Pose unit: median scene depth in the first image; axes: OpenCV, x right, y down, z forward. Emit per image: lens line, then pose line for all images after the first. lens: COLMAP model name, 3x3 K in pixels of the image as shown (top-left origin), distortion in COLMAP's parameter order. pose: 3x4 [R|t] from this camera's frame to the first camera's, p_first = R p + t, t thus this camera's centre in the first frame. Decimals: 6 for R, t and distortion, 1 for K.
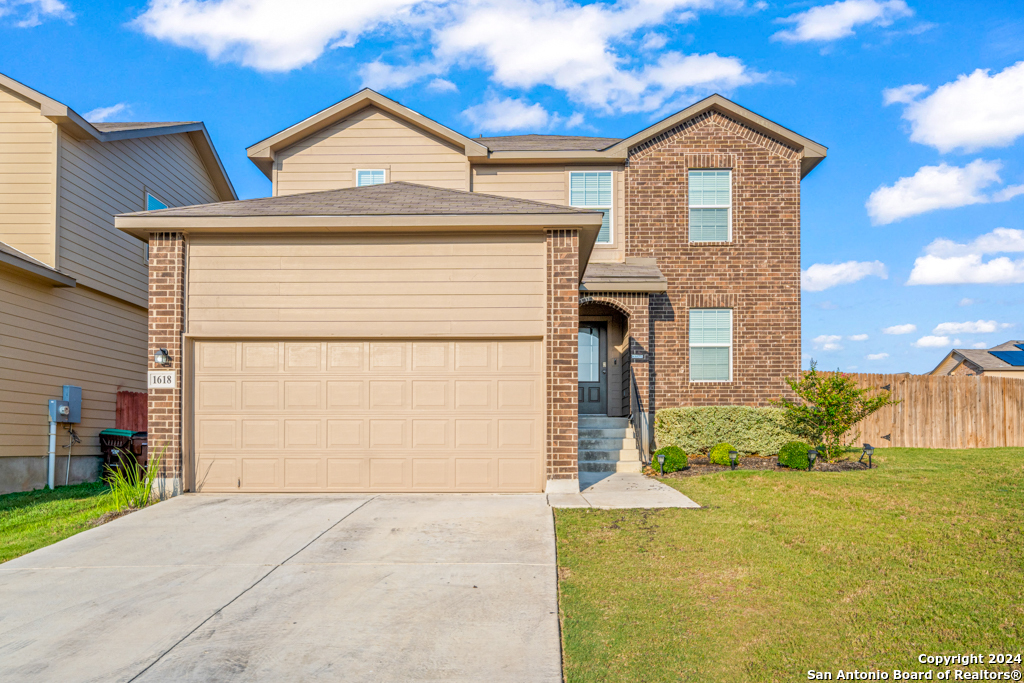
lens RADIAL K [[716.0, 0, 512.2], [0, 716.0, 435.4], [0, 0, 1]] dist [0.000319, 0.000358]
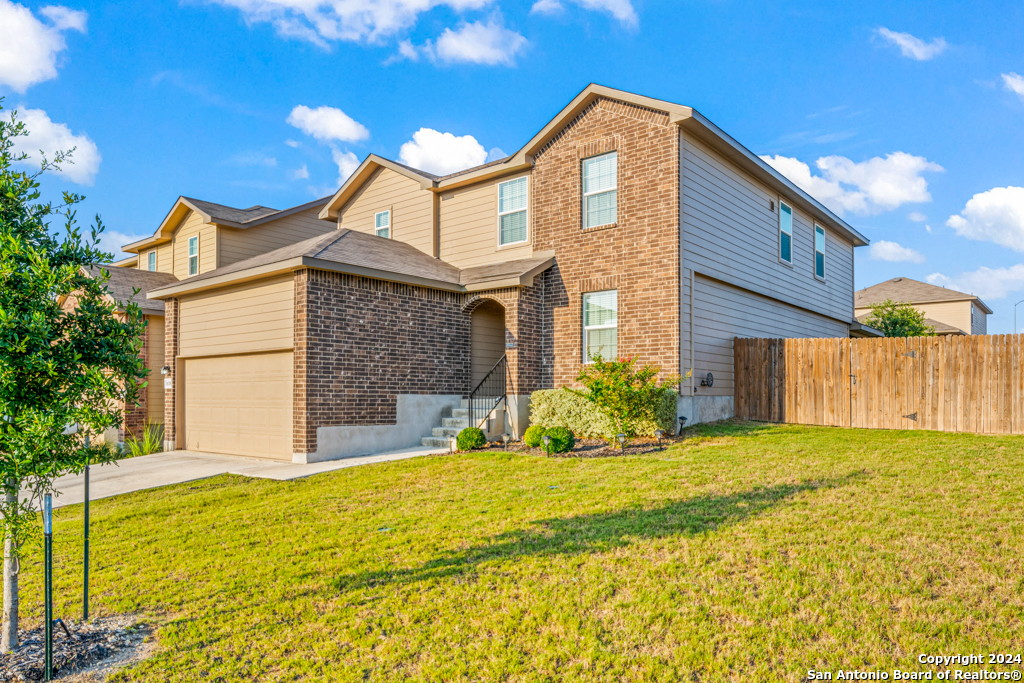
lens RADIAL K [[679.7, 0, 514.7], [0, 679.7, 393.6], [0, 0, 1]] dist [-0.000747, -0.000620]
pose [[0.780739, -0.003974, -0.624845, 0.792226], [0.007817, 0.999964, 0.003408, -0.035249], [0.624808, -0.007545, 0.780742, 0.164460]]
